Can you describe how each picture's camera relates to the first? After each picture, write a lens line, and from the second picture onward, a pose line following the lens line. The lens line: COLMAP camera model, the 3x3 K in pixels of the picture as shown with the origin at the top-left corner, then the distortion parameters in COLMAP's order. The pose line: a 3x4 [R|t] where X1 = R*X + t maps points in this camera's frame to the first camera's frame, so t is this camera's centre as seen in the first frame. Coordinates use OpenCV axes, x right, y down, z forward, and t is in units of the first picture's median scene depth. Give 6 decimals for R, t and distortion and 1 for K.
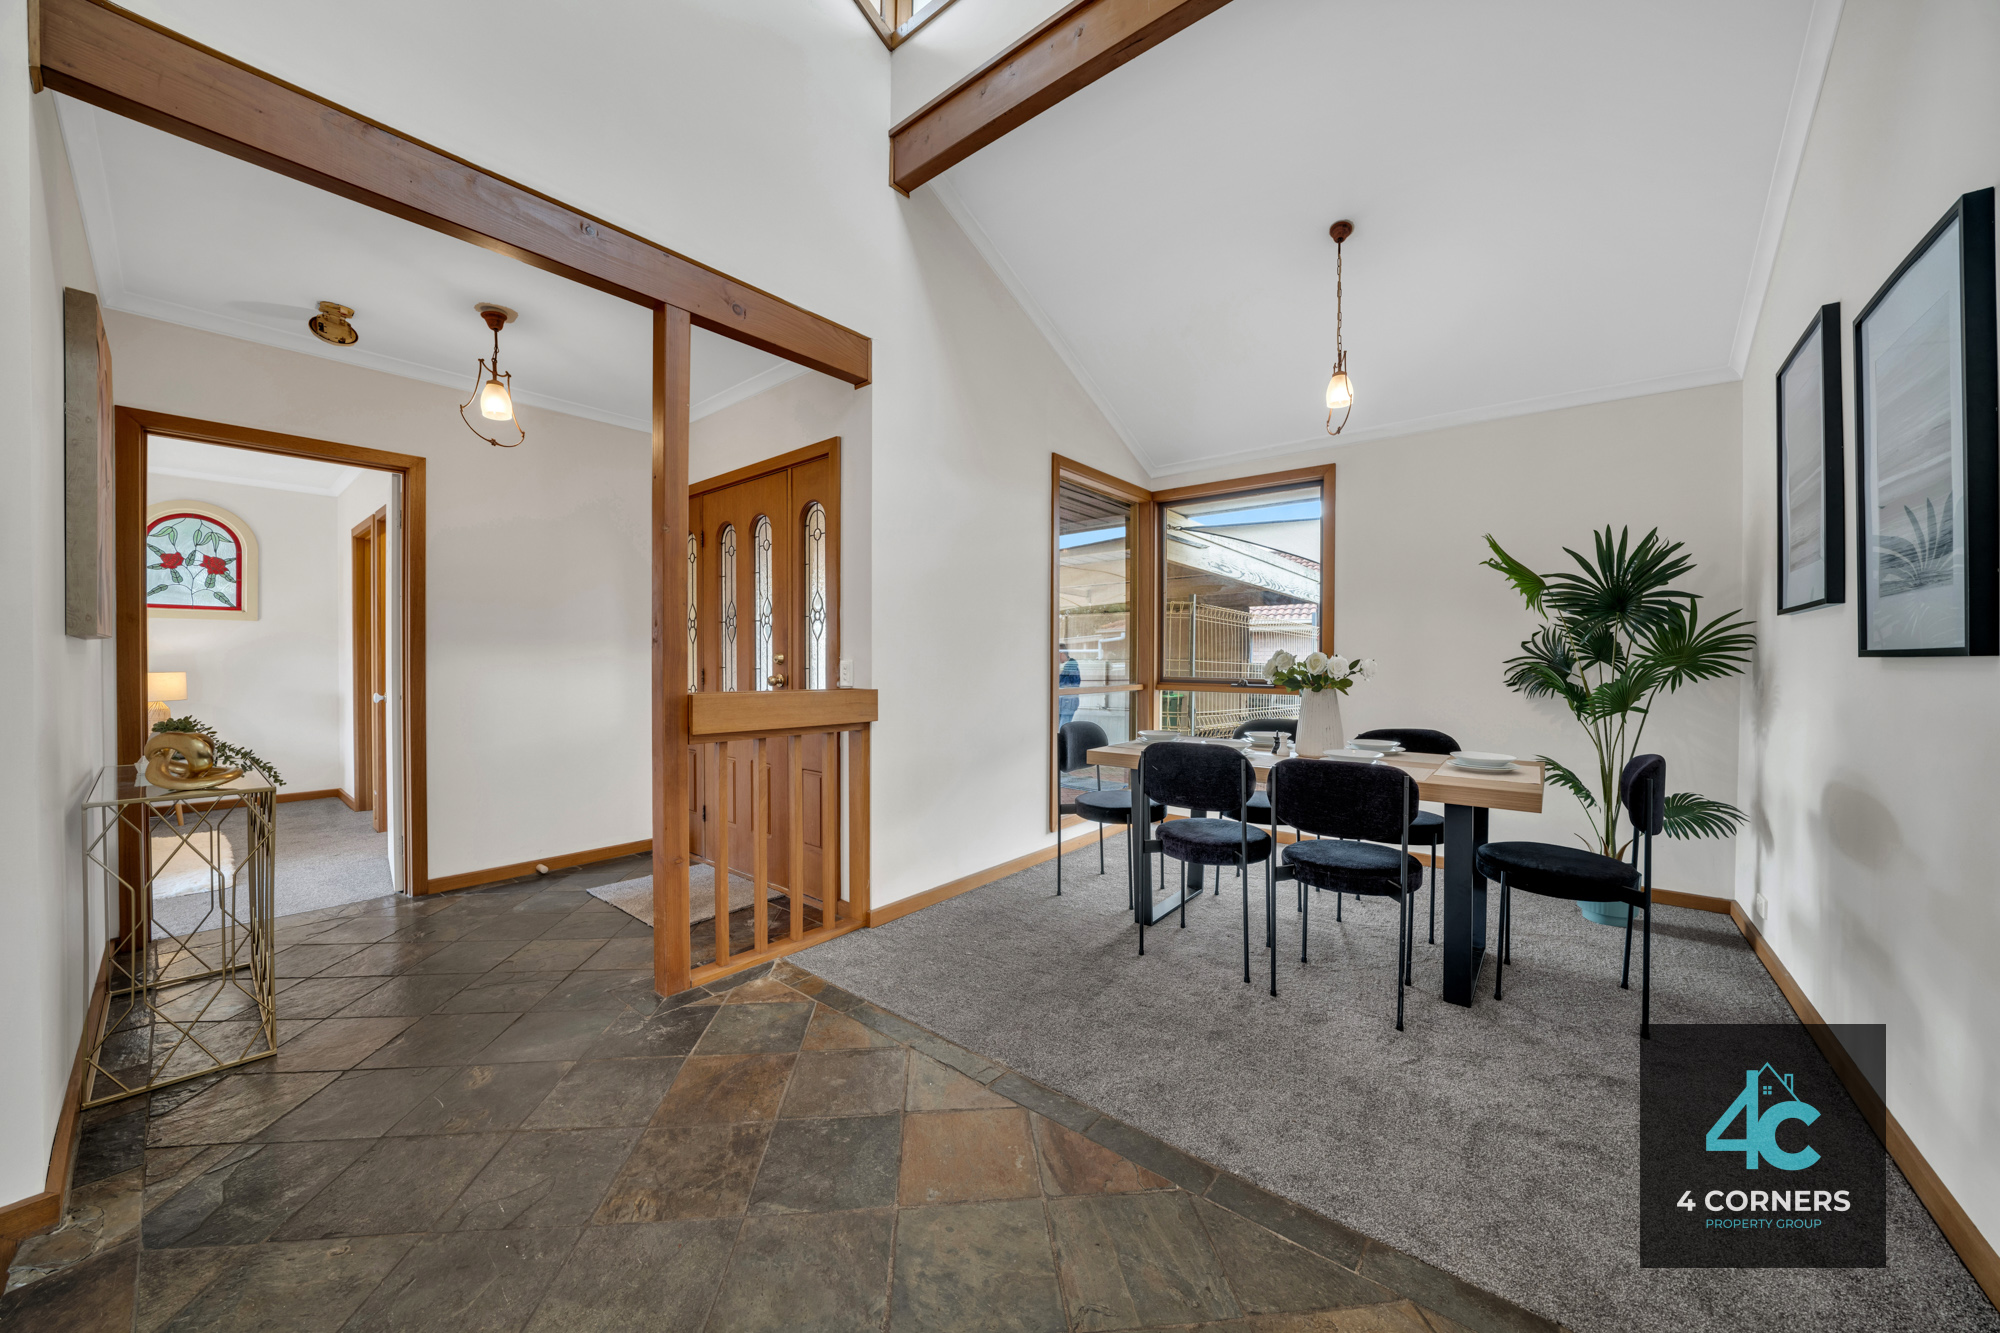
lens RADIAL K [[695.4, 0, 1018.8], [0, 695.4, 667.7], [0, 0, 1]] dist [-0.023309, -0.000053]
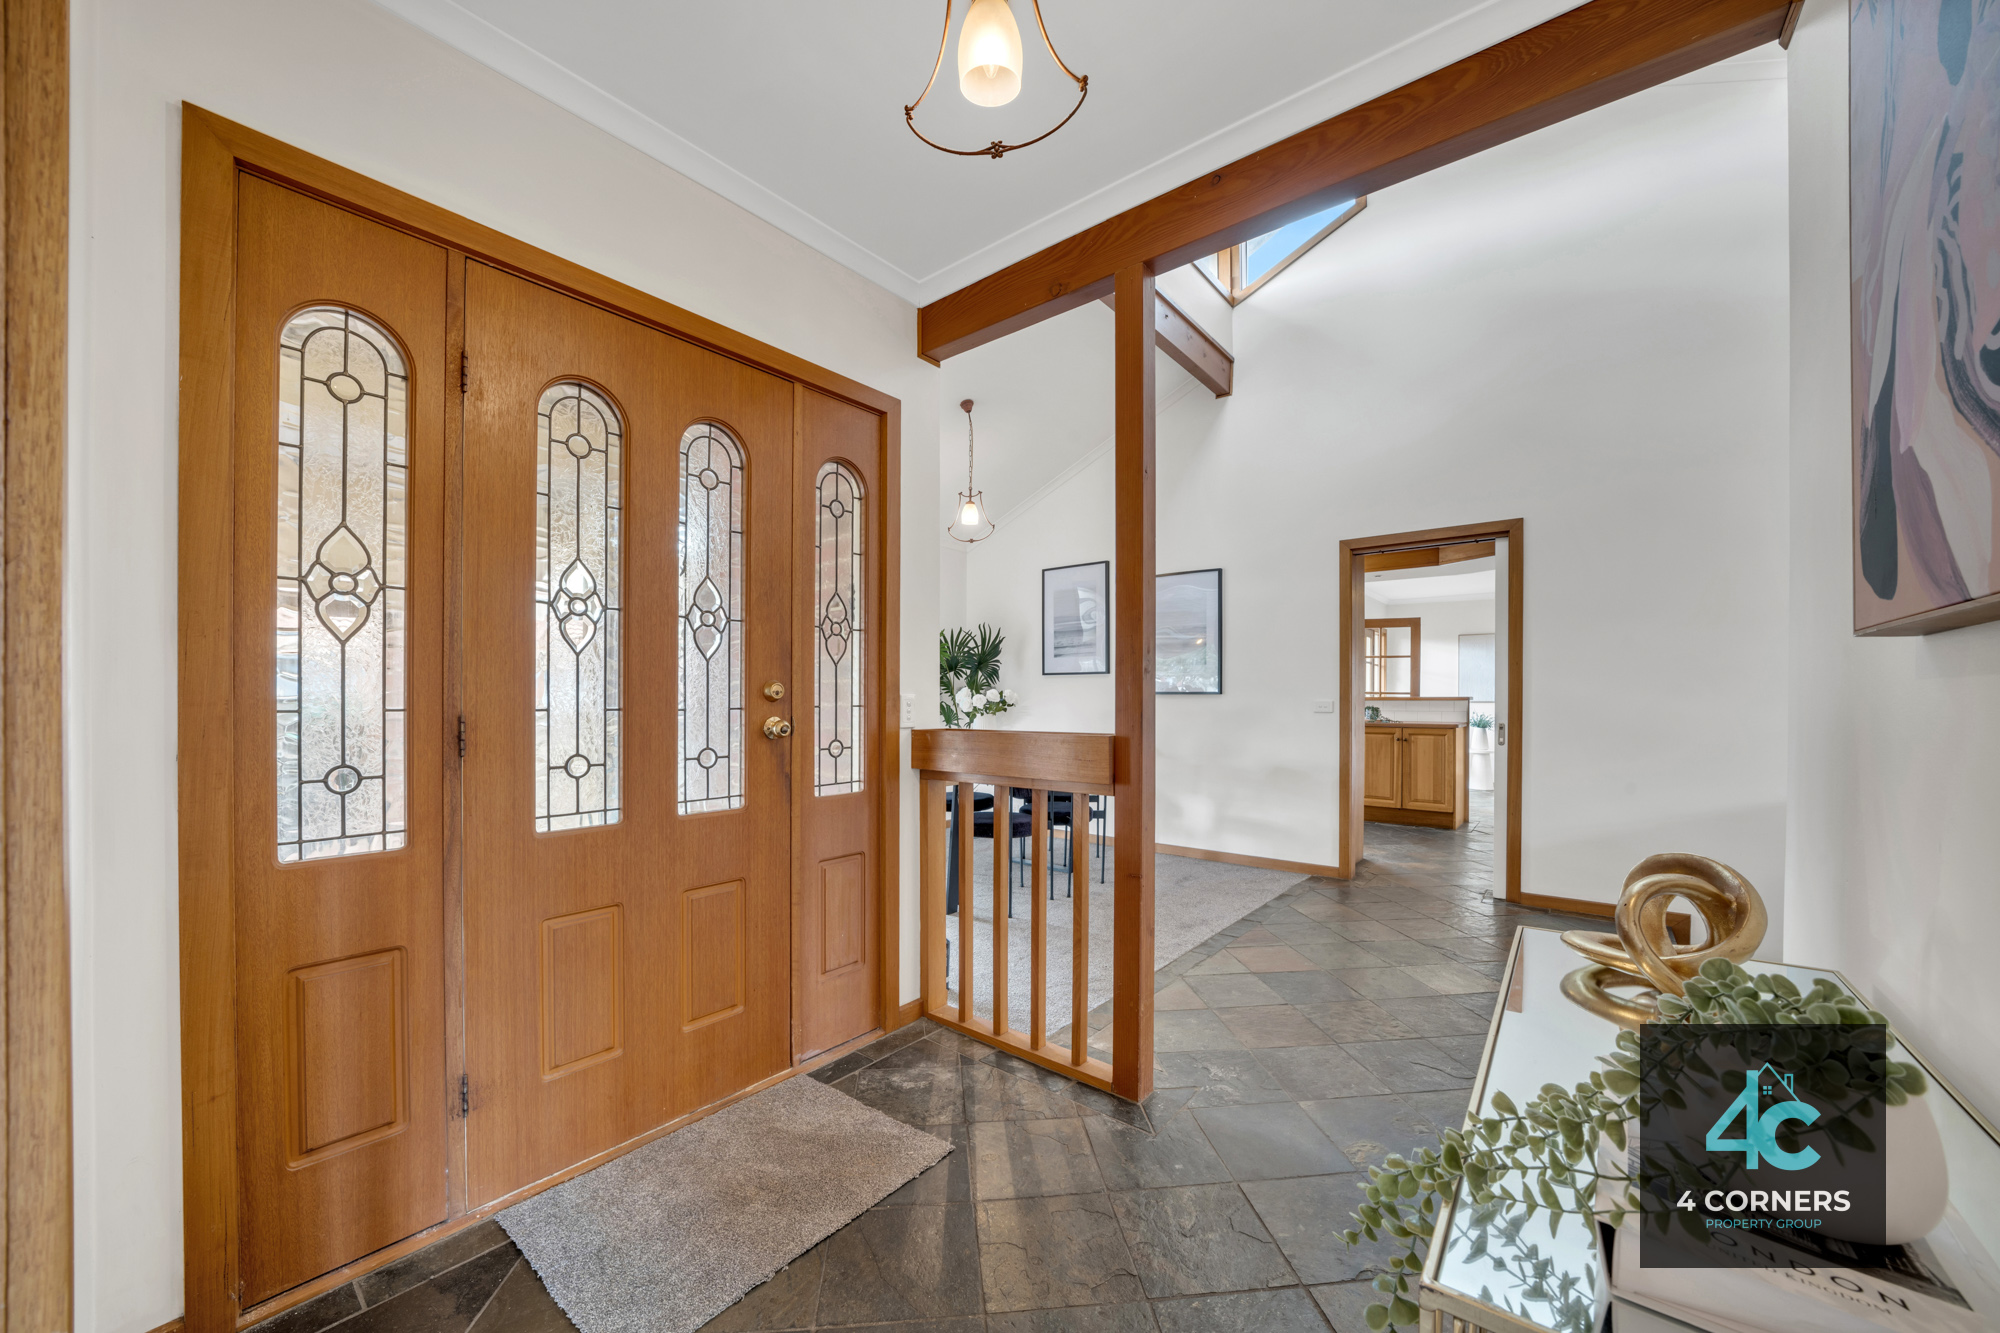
lens RADIAL K [[649.7, 0, 1070.8], [0, 649.7, 695.4], [0, 0, 1]] dist [-0.000606, -0.000038]
pose [[-0.000588, -0.001395, 0.999999, -0.930894], [0.007083, 0.999974, 0.001399, -0.009090], [-0.999975, 0.007083, -0.000578, 0.777852]]
